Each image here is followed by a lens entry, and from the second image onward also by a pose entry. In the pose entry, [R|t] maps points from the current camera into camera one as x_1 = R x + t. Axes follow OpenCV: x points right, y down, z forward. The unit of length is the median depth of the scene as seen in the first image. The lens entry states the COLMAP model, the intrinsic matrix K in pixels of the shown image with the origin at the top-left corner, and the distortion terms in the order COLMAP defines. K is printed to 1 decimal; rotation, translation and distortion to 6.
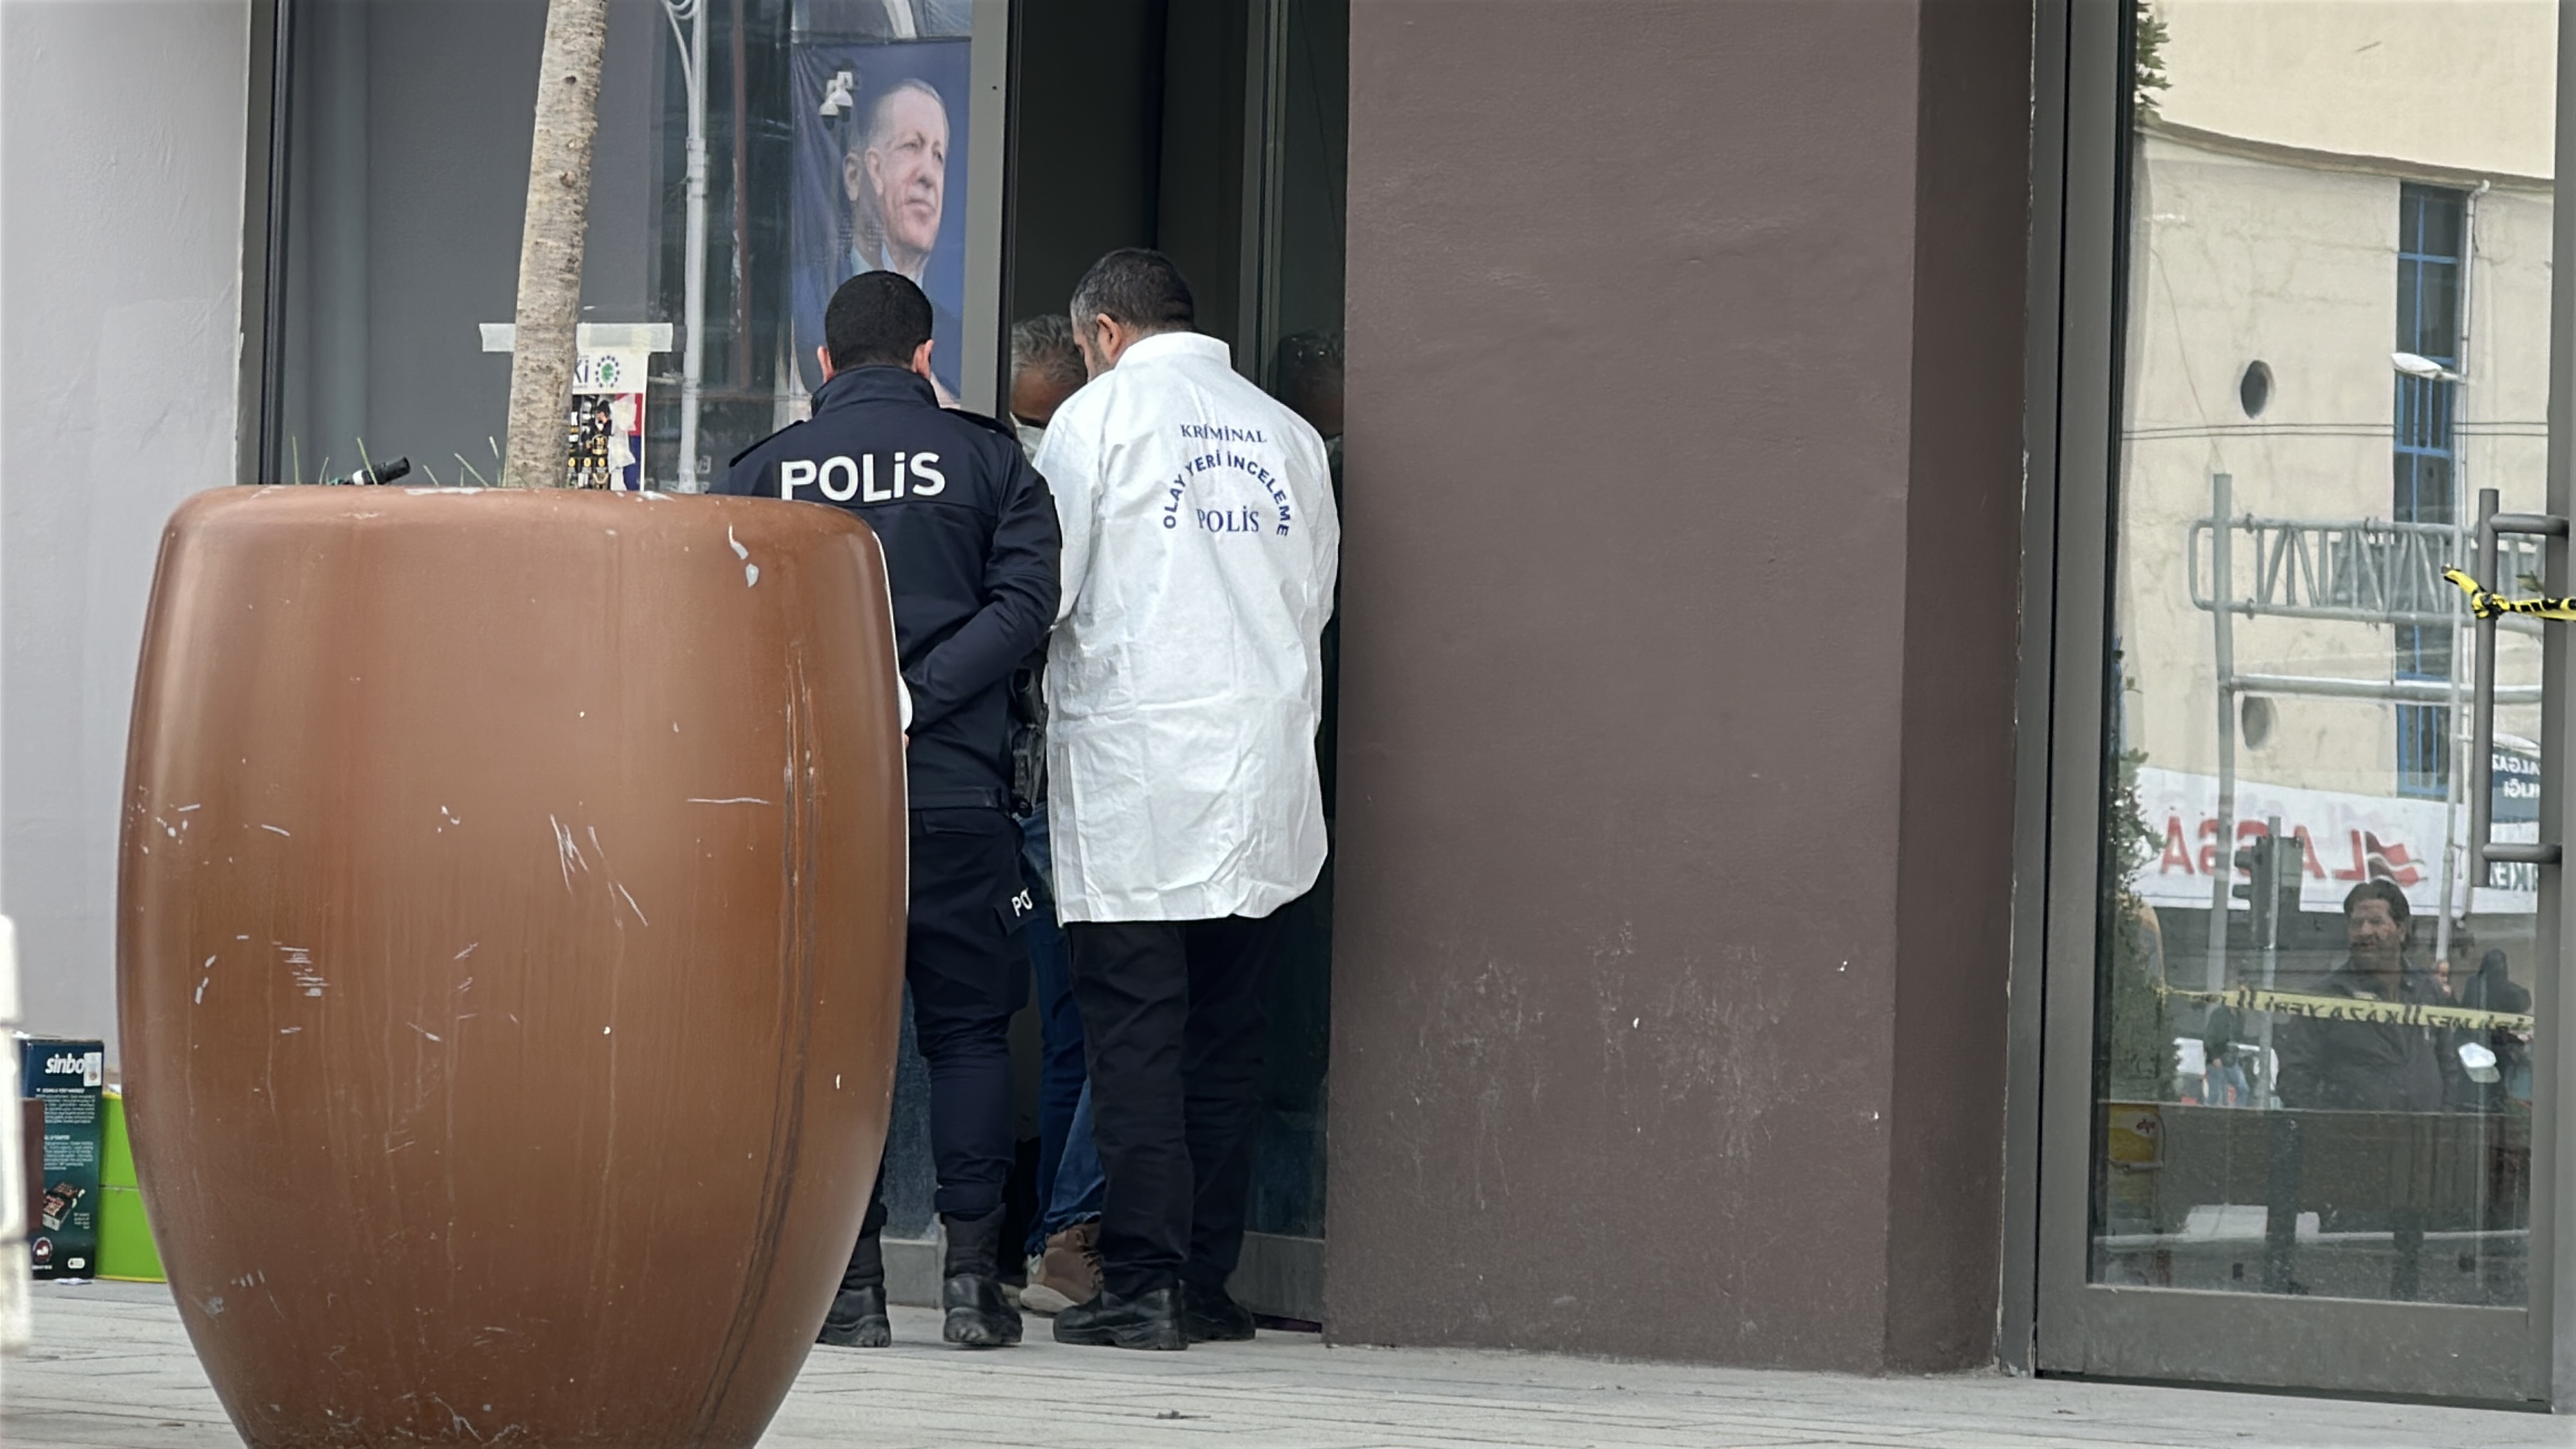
lens RADIAL K [[10746.9, 0, 1288.0], [0, 10746.9, 724.5], [0, 0, 1]] dist [-0.456013, 4.417681]
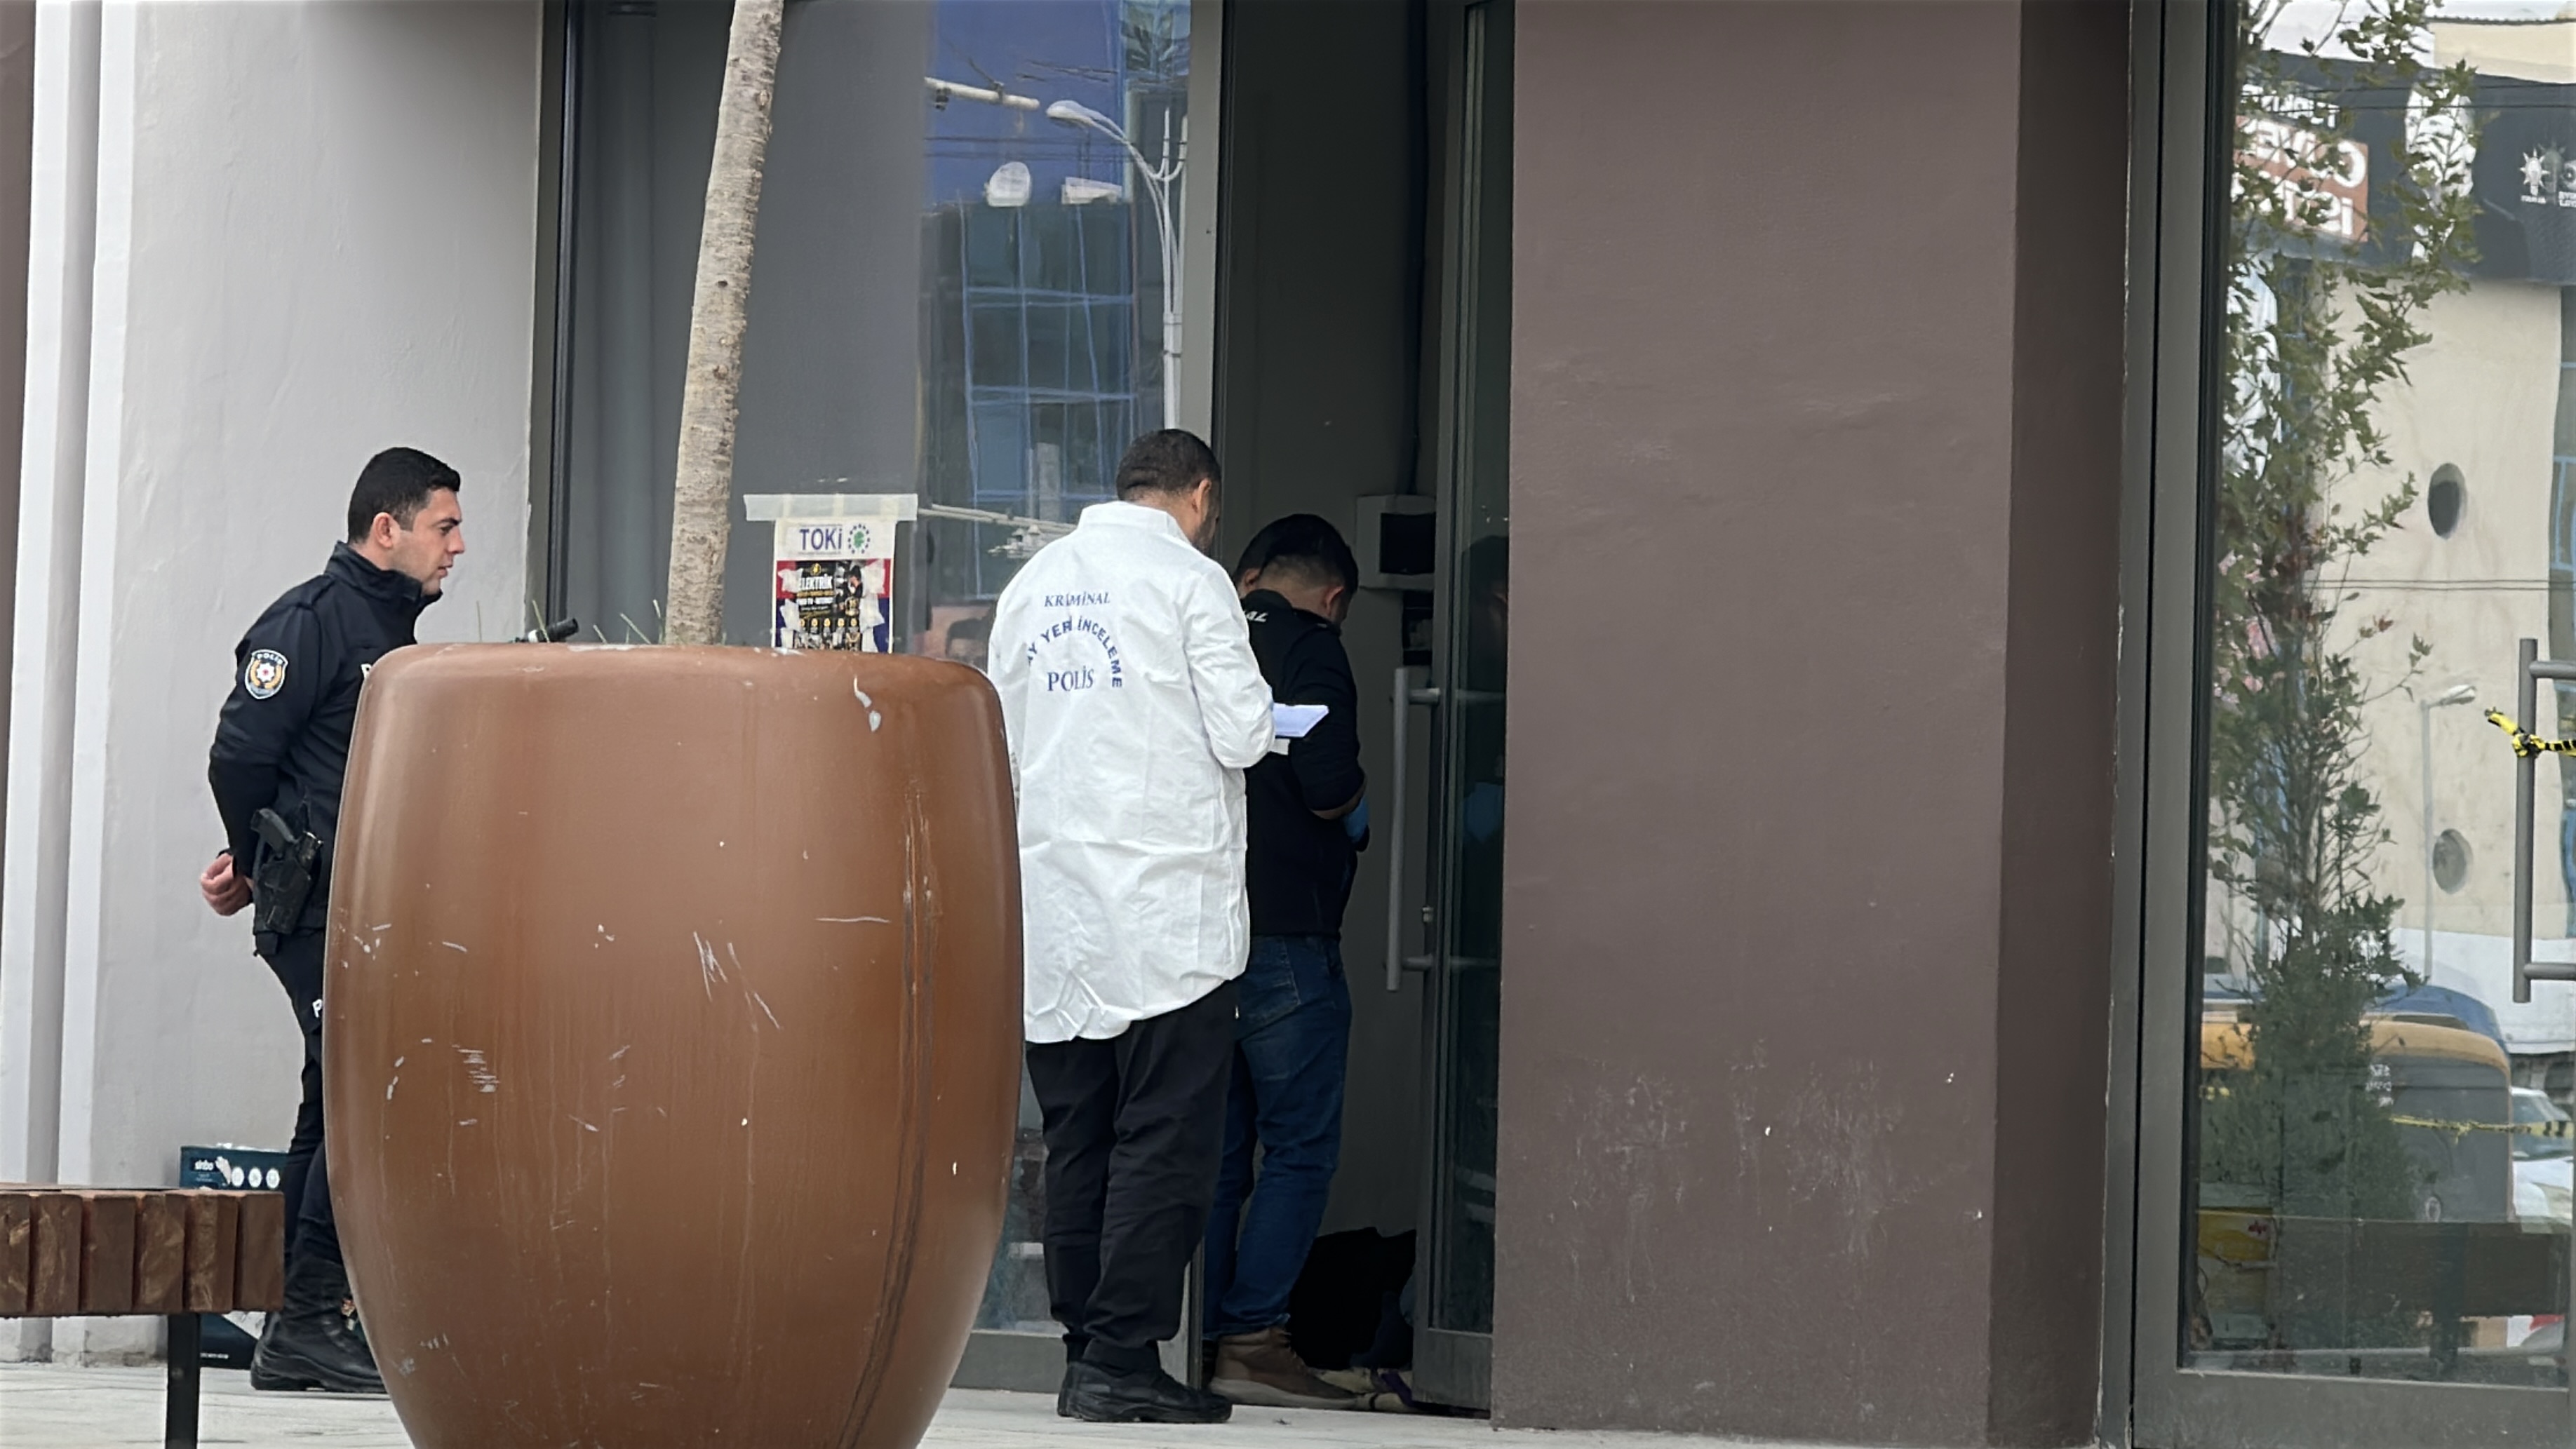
lens RADIAL K [[12212.1, 0, 1288.0], [0, 12212.1, 724.5], [0, 0, 1]] dist [-0.395542, -6.756895]
pose [[0.996959, -0.004053, -0.077823, 0.081569], [0.002790, 0.999863, -0.016343, 0.006646], [0.077878, 0.016077, 0.996833, -0.244950]]
